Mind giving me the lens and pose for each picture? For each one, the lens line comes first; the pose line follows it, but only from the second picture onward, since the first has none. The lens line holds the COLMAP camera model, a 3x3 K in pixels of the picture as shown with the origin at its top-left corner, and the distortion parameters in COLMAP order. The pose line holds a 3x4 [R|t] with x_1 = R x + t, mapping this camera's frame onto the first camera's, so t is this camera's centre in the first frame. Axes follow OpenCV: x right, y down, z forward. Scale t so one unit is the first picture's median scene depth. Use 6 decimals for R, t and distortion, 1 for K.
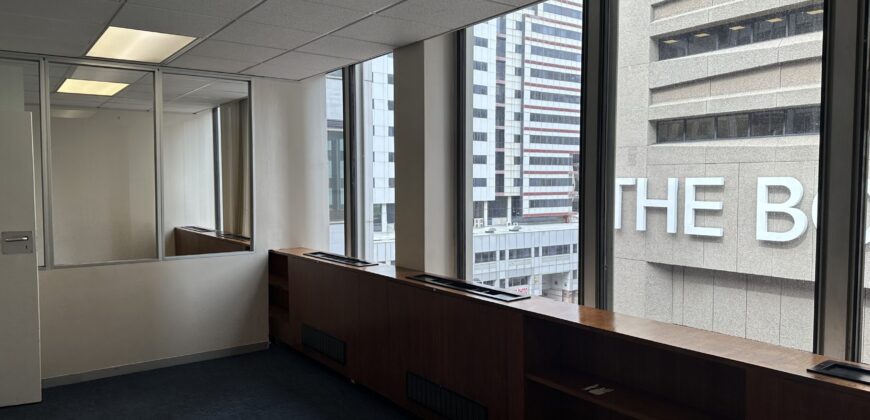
lens RADIAL K [[646.4, 0, 460.4], [0, 646.4, 189.1], [0, 0, 1]] dist [0.078767, -0.000087]
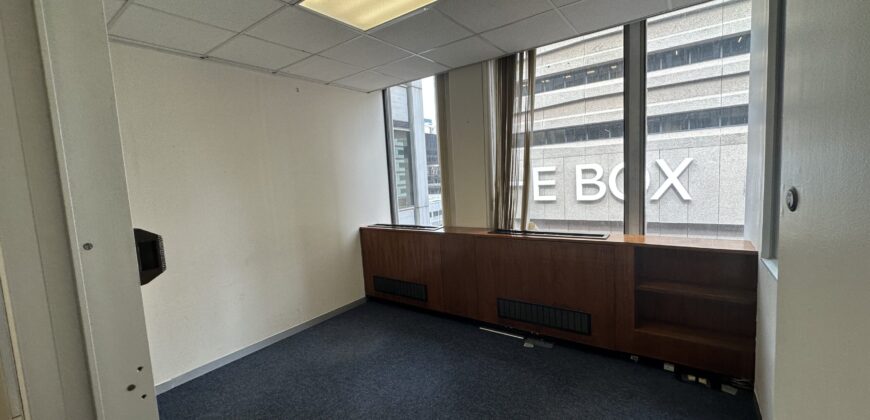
lens RADIAL K [[350.4, 0, 431.9], [0, 350.4, 208.8], [0, 0, 1]] dist [-0.000863, 0.000140]
pose [[0.959136, -0.077307, 0.272179, -0.182833], [0.057227, 0.995073, 0.080965, 0.000927], [-0.277097, -0.062081, 0.958834, 0.210657]]
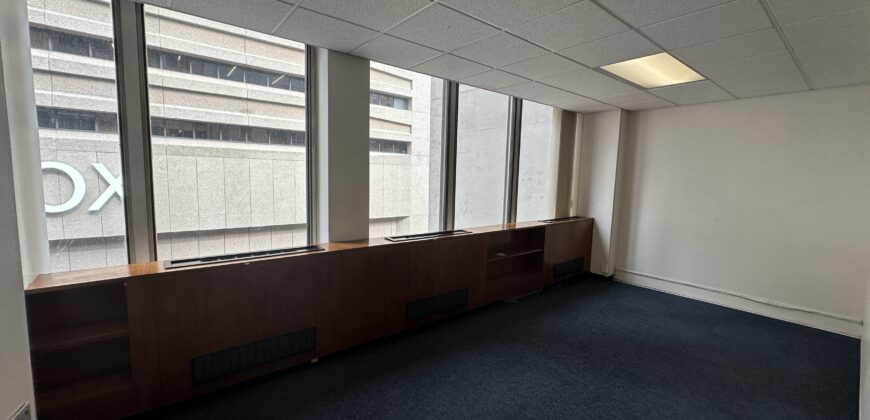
lens RADIAL K [[350.4, 0, 440.9], [0, 350.4, 209.6], [0, 0, 1]] dist [-0.000863, 0.000140]
pose [[-0.055824, -0.098226, 0.993597, -0.243787], [-0.009075, 0.995158, 0.097870, -0.000555], [-0.998399, -0.003554, -0.056445, 0.296199]]
